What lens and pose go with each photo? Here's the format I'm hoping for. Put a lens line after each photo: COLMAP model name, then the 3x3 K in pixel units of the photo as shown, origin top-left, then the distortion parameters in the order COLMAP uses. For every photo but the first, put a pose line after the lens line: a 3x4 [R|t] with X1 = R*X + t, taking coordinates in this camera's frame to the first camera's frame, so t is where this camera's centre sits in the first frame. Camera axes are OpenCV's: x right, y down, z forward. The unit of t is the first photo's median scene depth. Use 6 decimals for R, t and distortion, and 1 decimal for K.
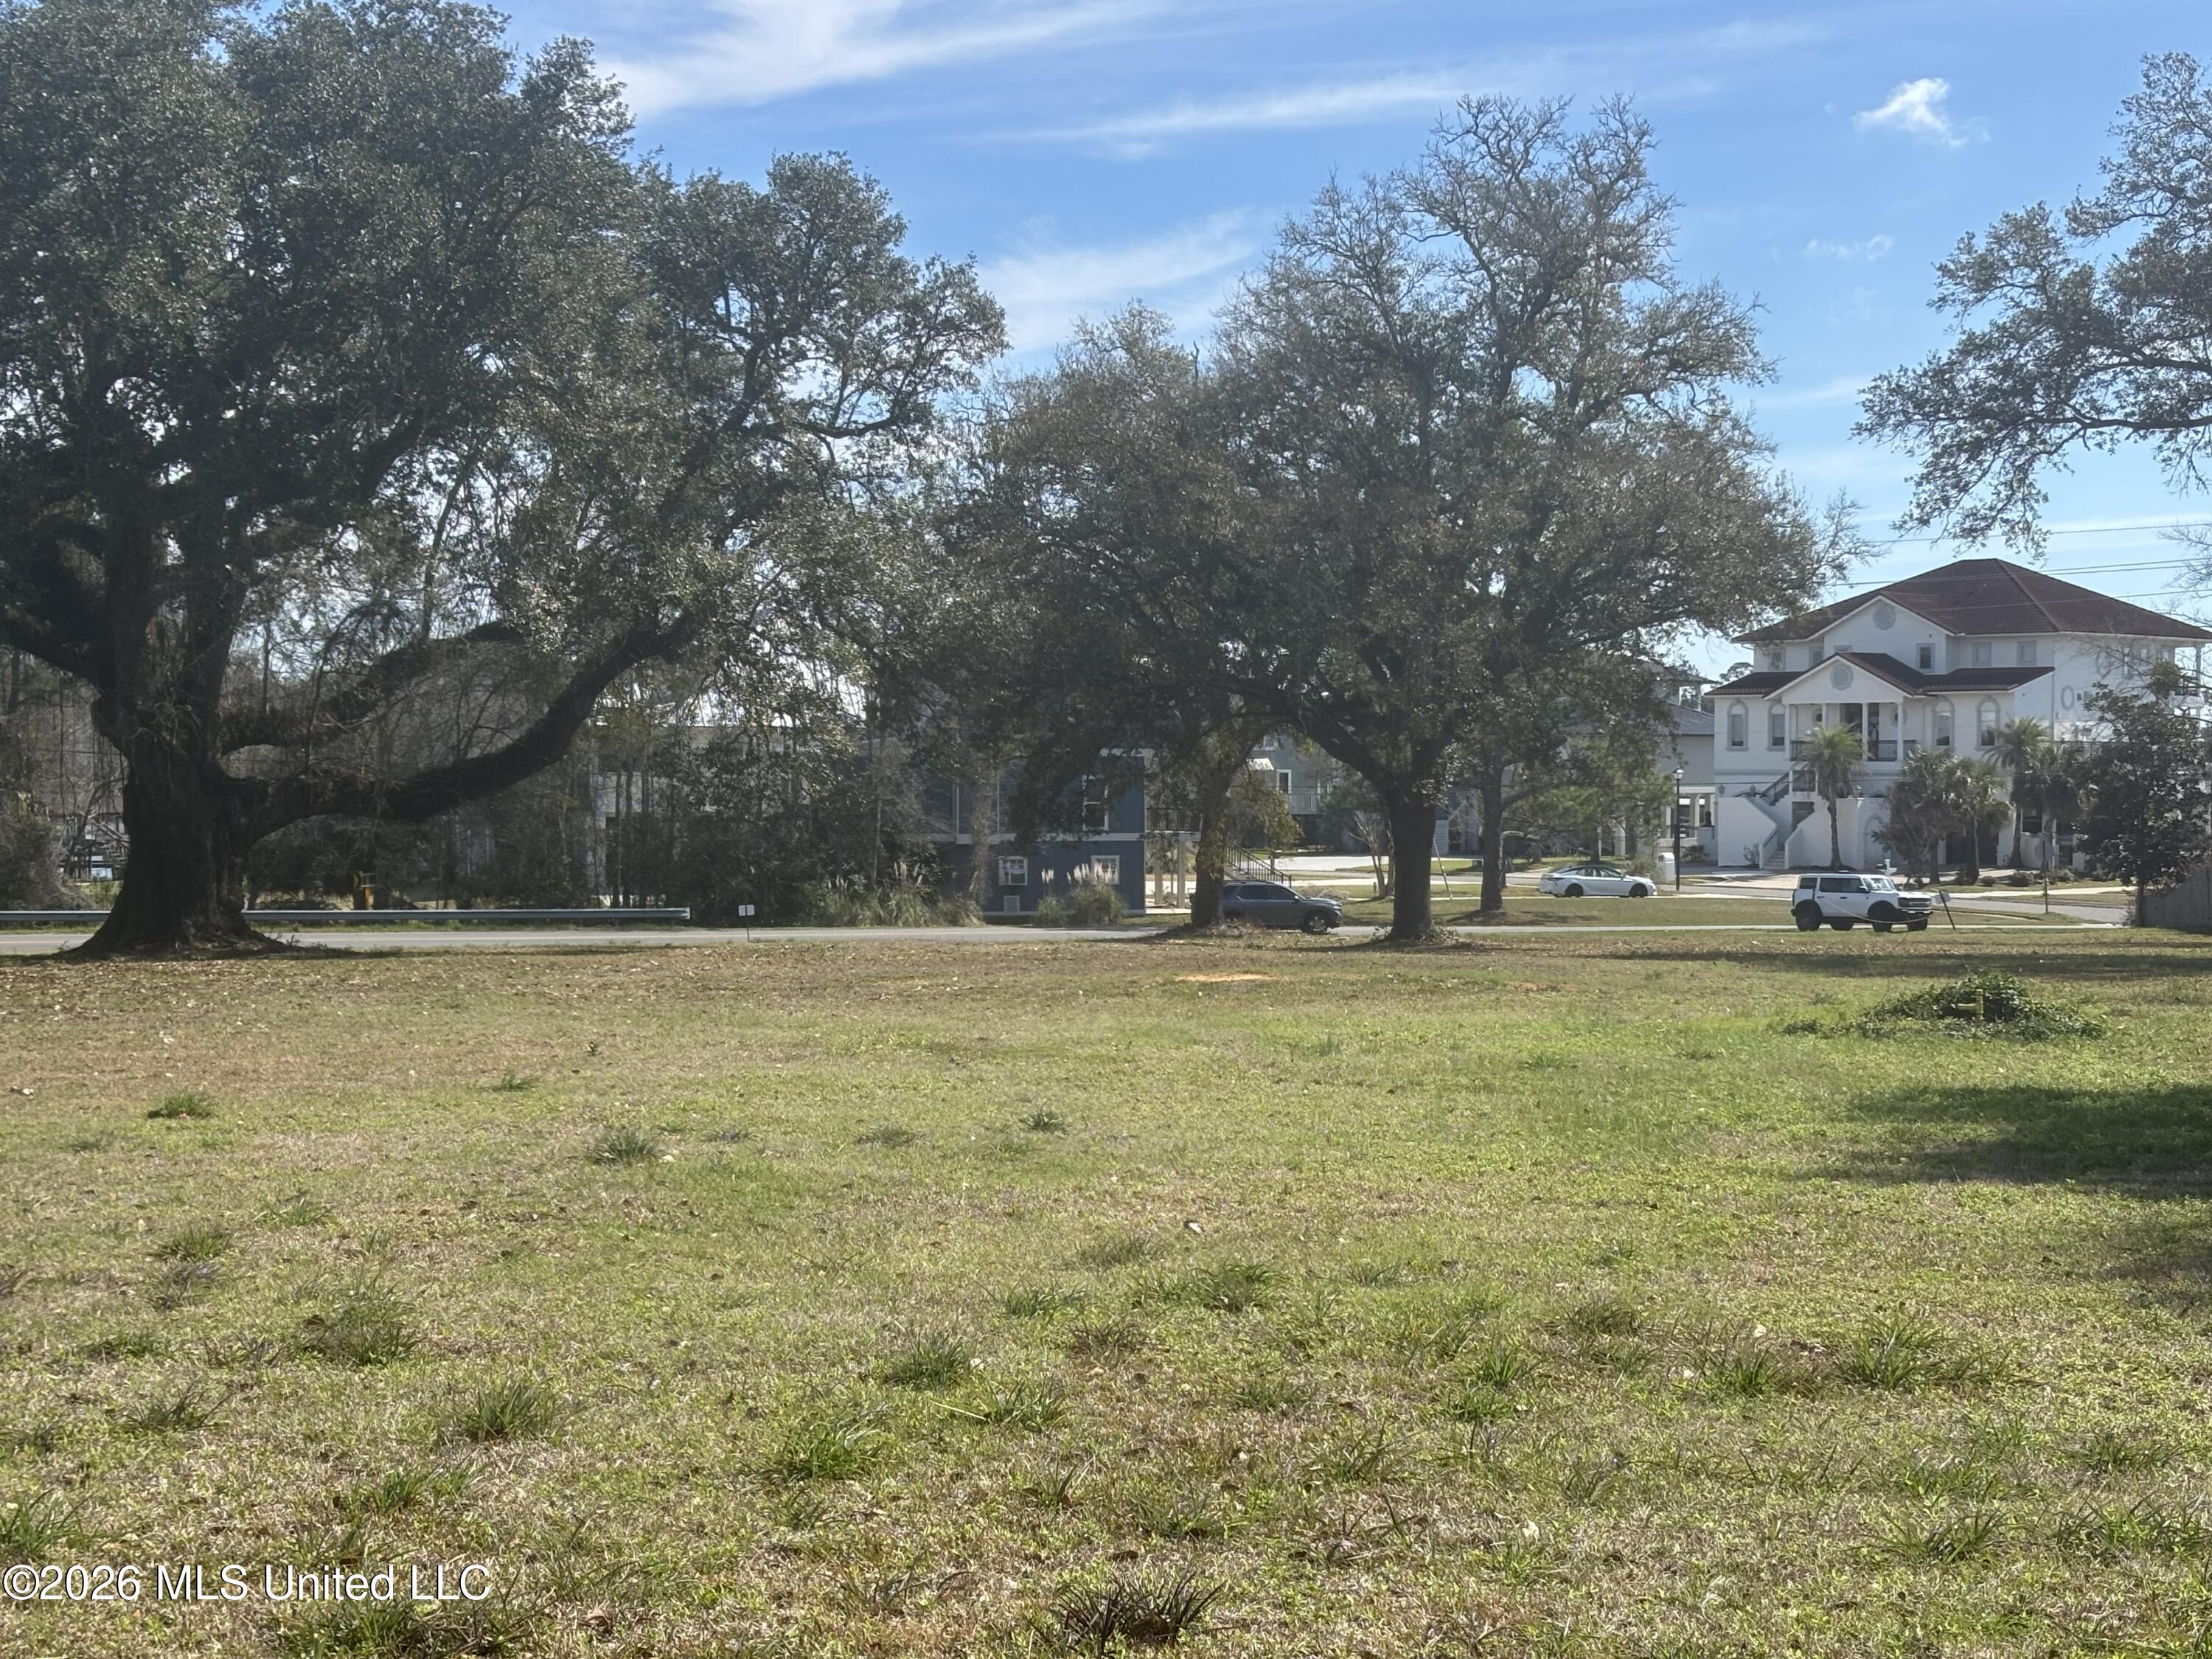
lens RADIAL K [[3413.1, 0, 1110.7], [0, 3413.1, 834.0], [0, 0, 1]] dist [0.133957, 0.000000]
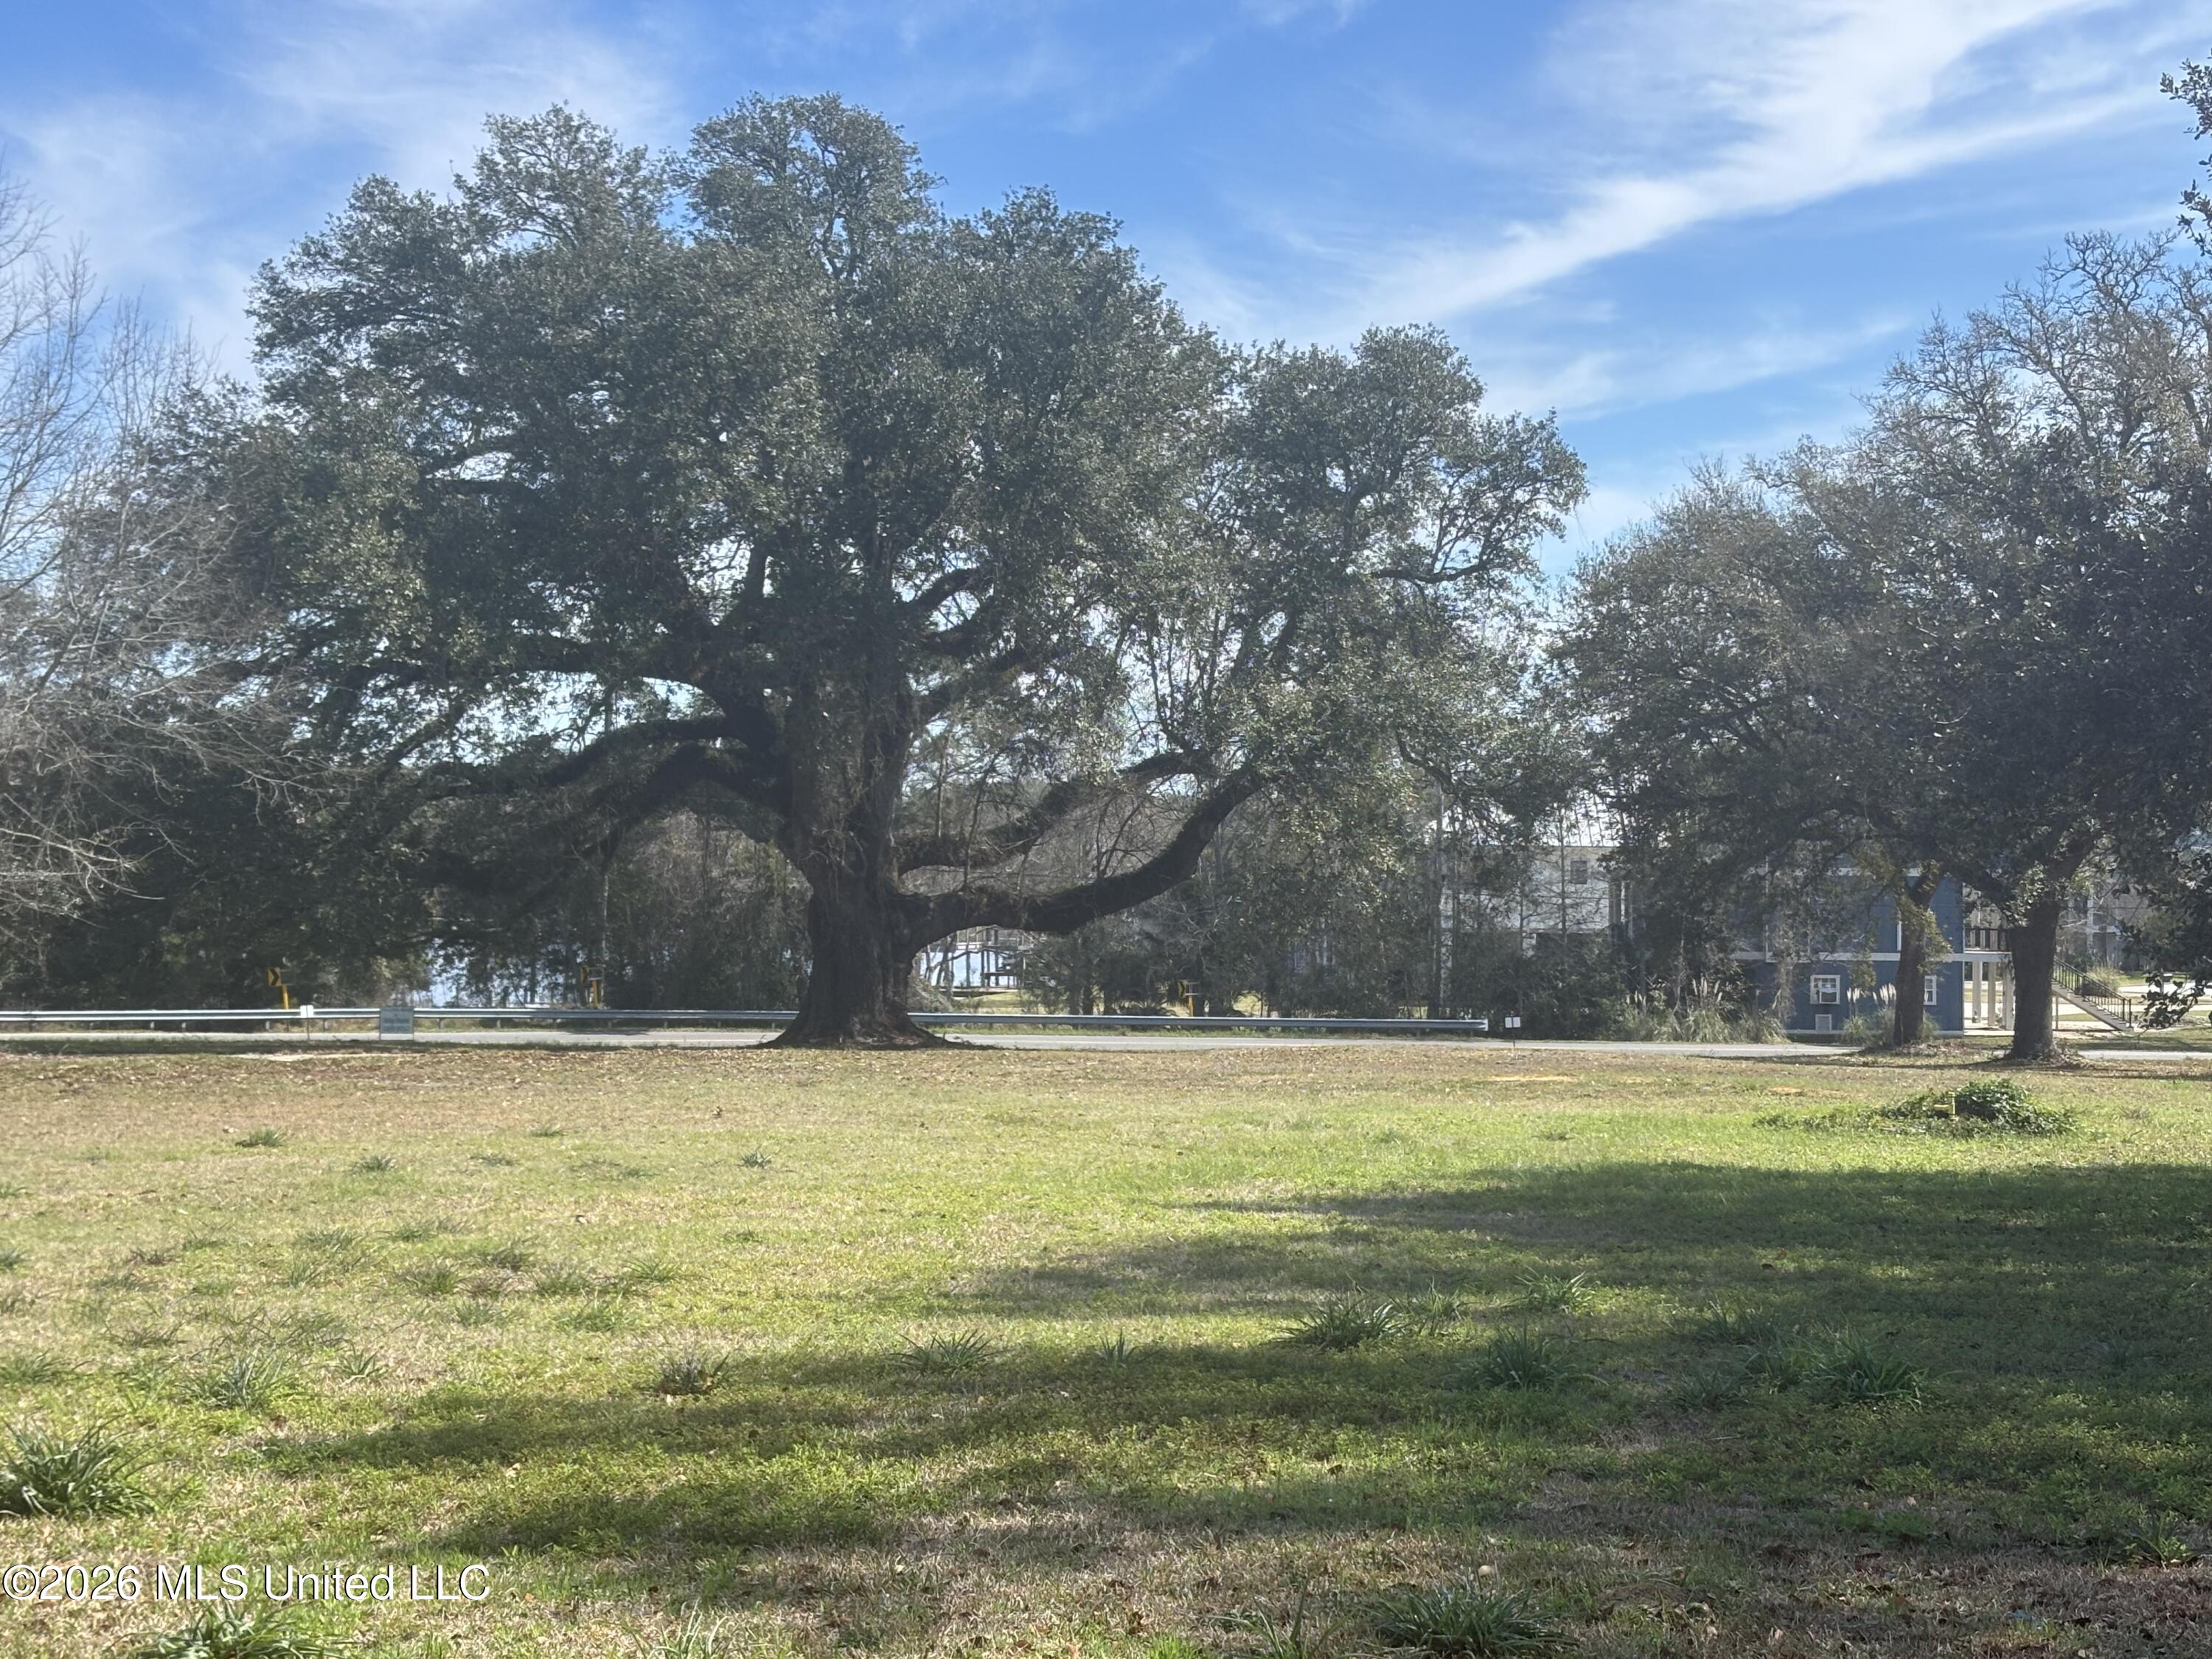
lens RADIAL K [[3413.1, 0, 1106.1], [0, 3413.1, 825.7], [0, 0, 1]] dist [0.133957, 0.000000]
pose [[0.957538, 0.000566, -0.288307, 0.124120], [-0.011008, 0.999341, -0.034599, -0.000302], [0.288097, 0.036304, 0.956913, -0.058647]]
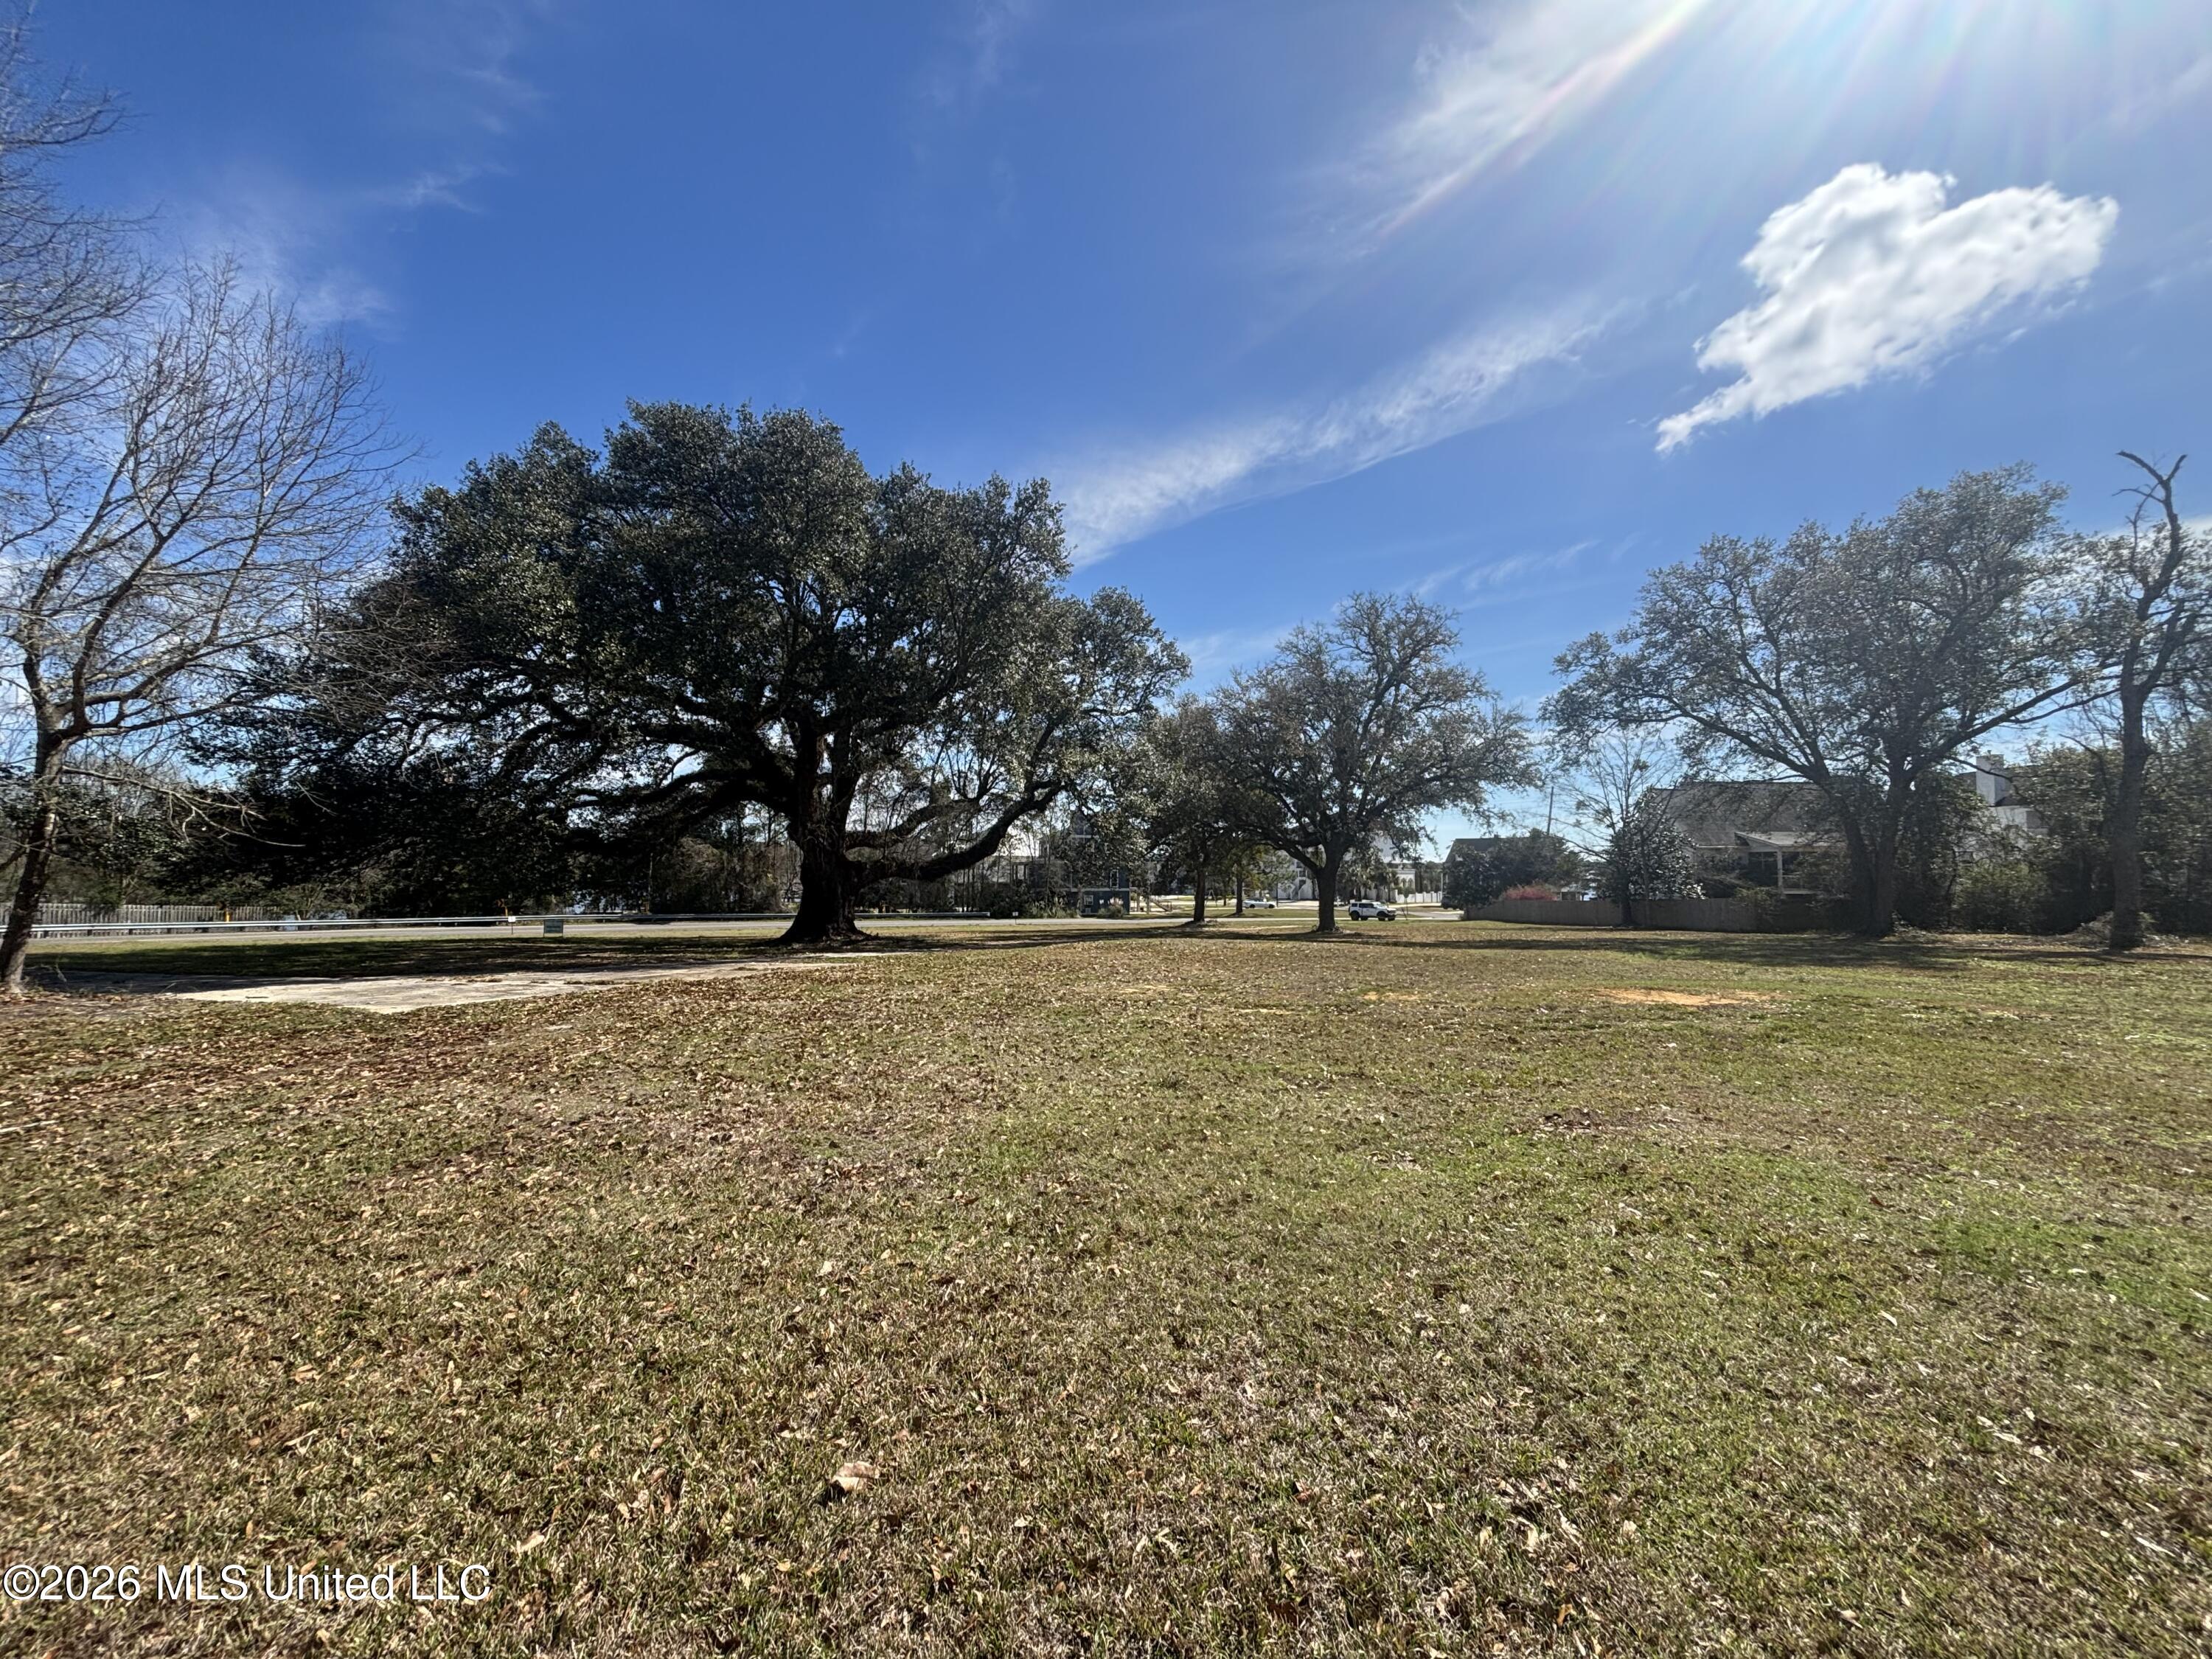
lens RADIAL K [[893.9, 0, 1110.5], [0, 893.9, 832.5], [0, 0, 1]] dist [0.004676, -0.000054]
pose [[0.998714, 0.004321, 0.050520, -0.104914], [-0.001144, 0.998029, -0.062750, 0.000354], [-0.050691, 0.062612, 0.996750, 0.375062]]
